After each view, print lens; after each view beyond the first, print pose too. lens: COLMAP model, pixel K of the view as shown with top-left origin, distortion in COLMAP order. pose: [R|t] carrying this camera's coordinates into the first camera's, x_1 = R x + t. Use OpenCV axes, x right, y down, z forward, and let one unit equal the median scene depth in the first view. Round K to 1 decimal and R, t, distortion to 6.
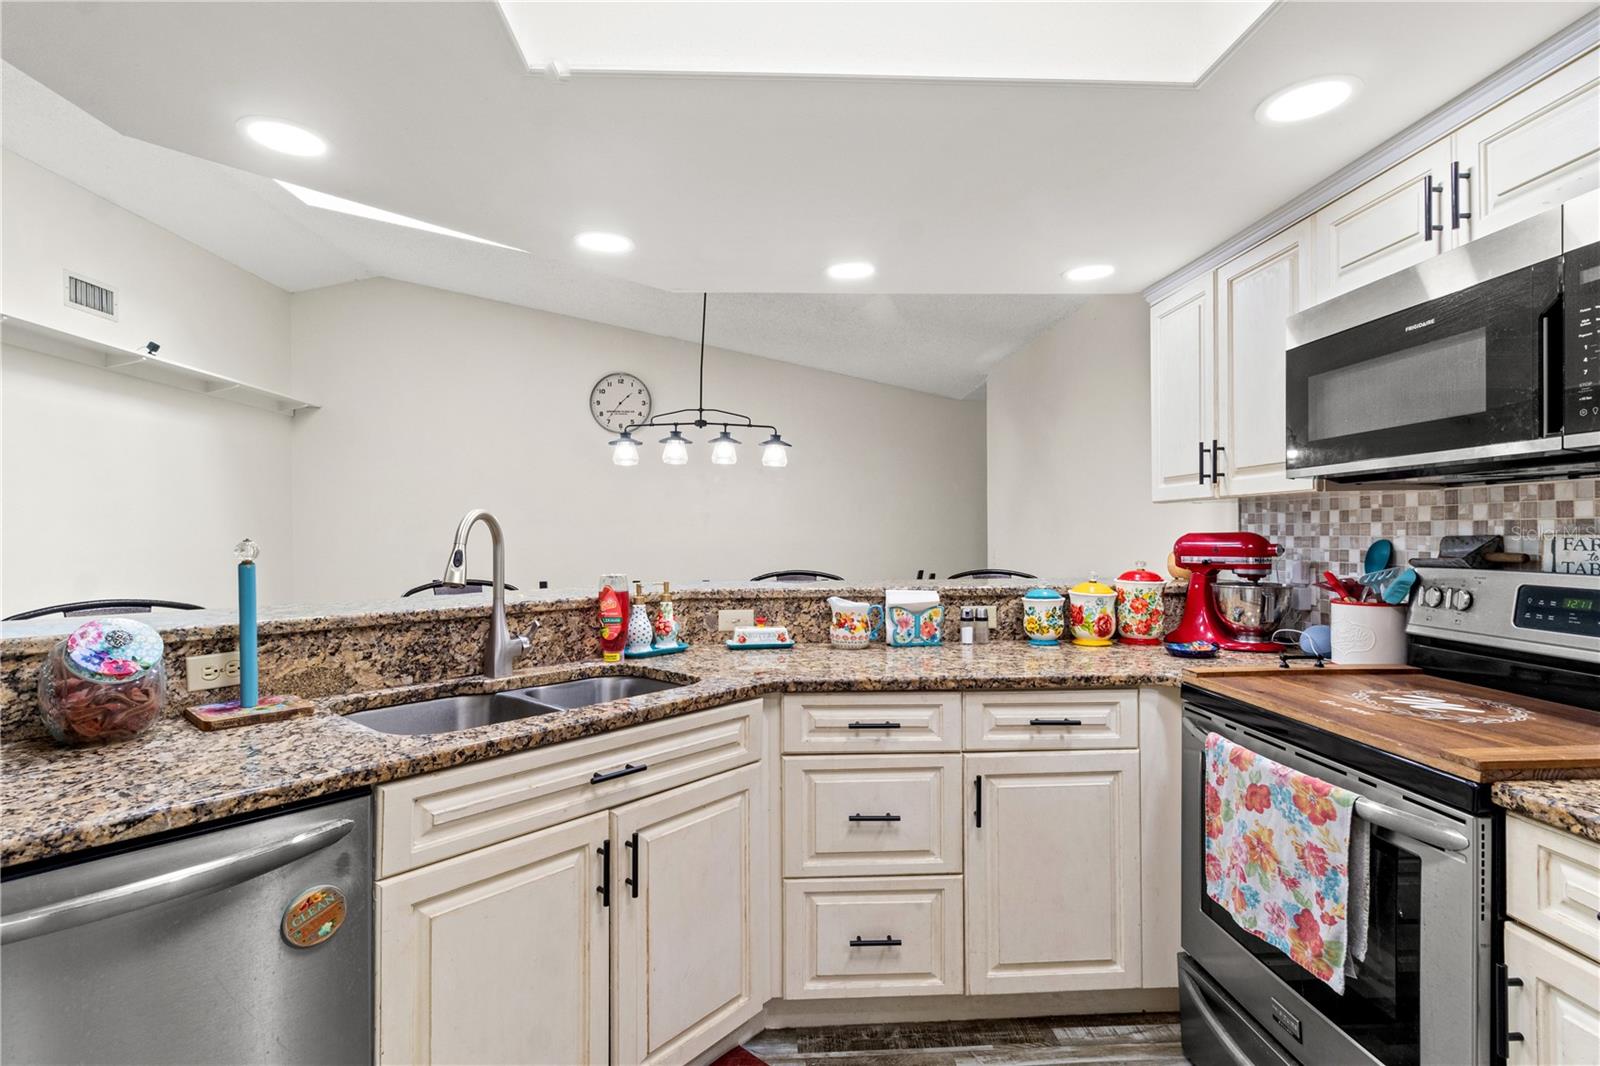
lens RADIAL K [[767.2, 0, 787.1], [0, 767.2, 539.5], [0, 0, 1]] dist [0.003071, 0.001467]
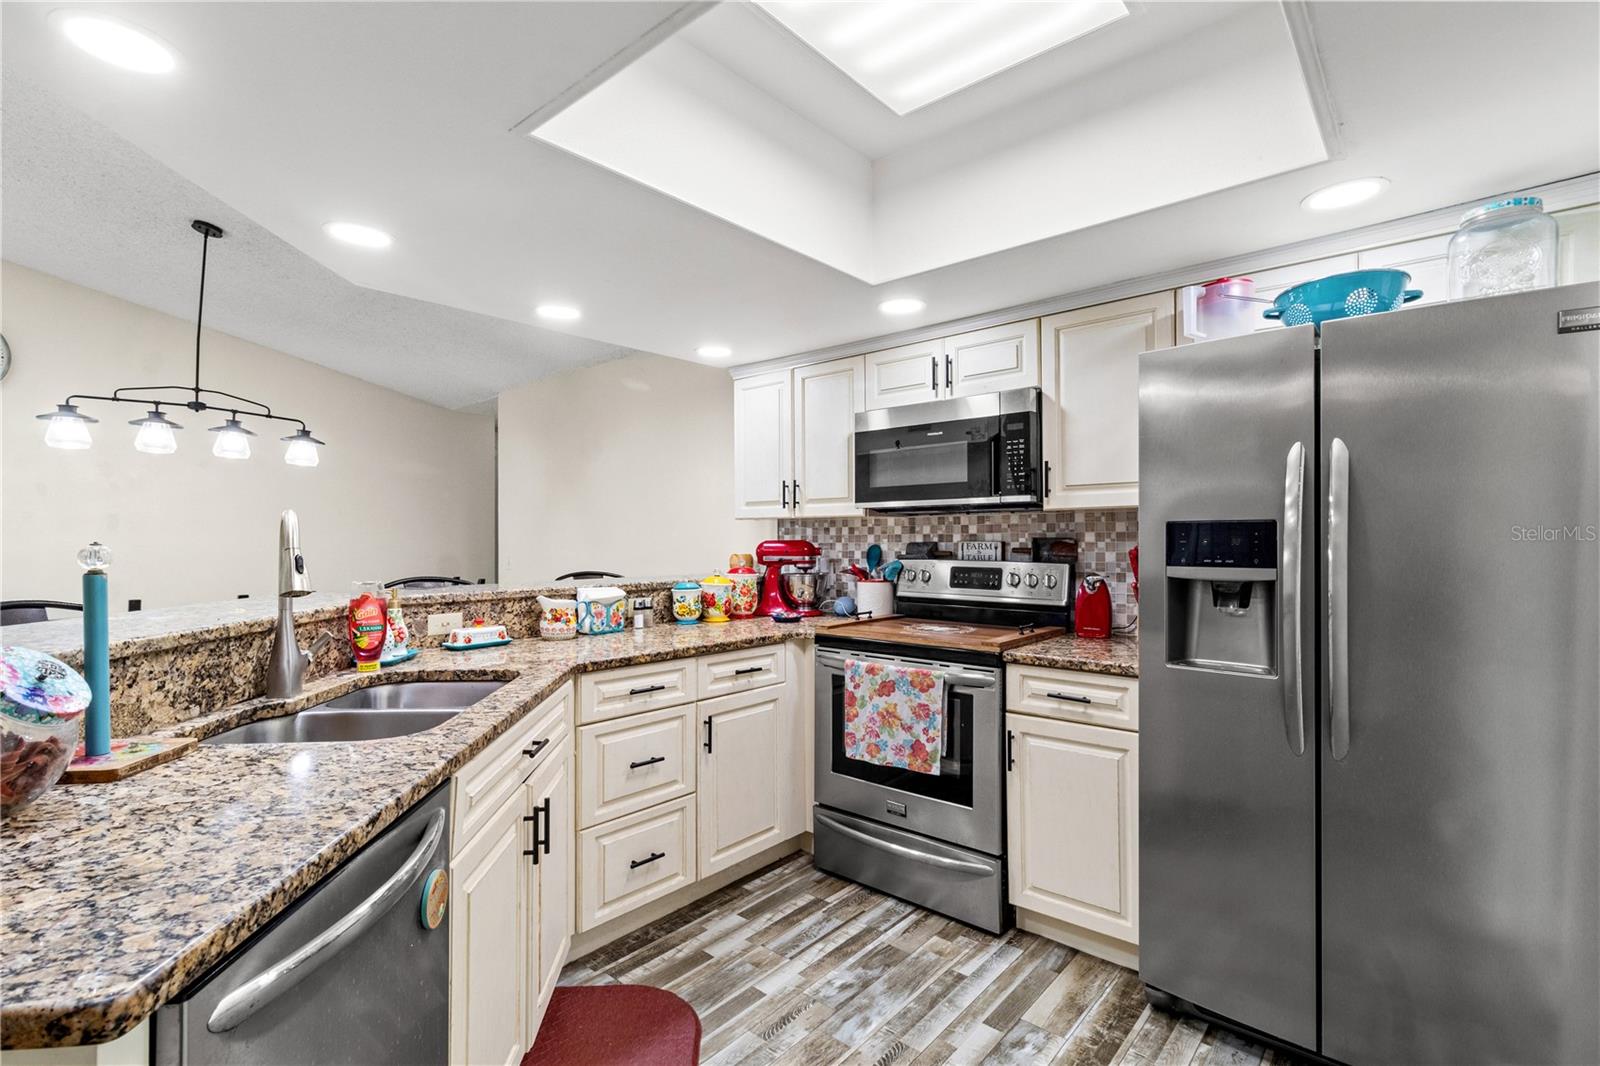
lens RADIAL K [[767.2, 0, 774.8], [0, 767.2, 541.1], [0, 0, 1]] dist [0.003071, 0.001467]
pose [[0.695844, 0.003367, 0.718185, -0.649555], [0.003594, 0.999960, -0.008170, 0.005938], [-0.718184, 0.008266, 0.695804, -0.043522]]
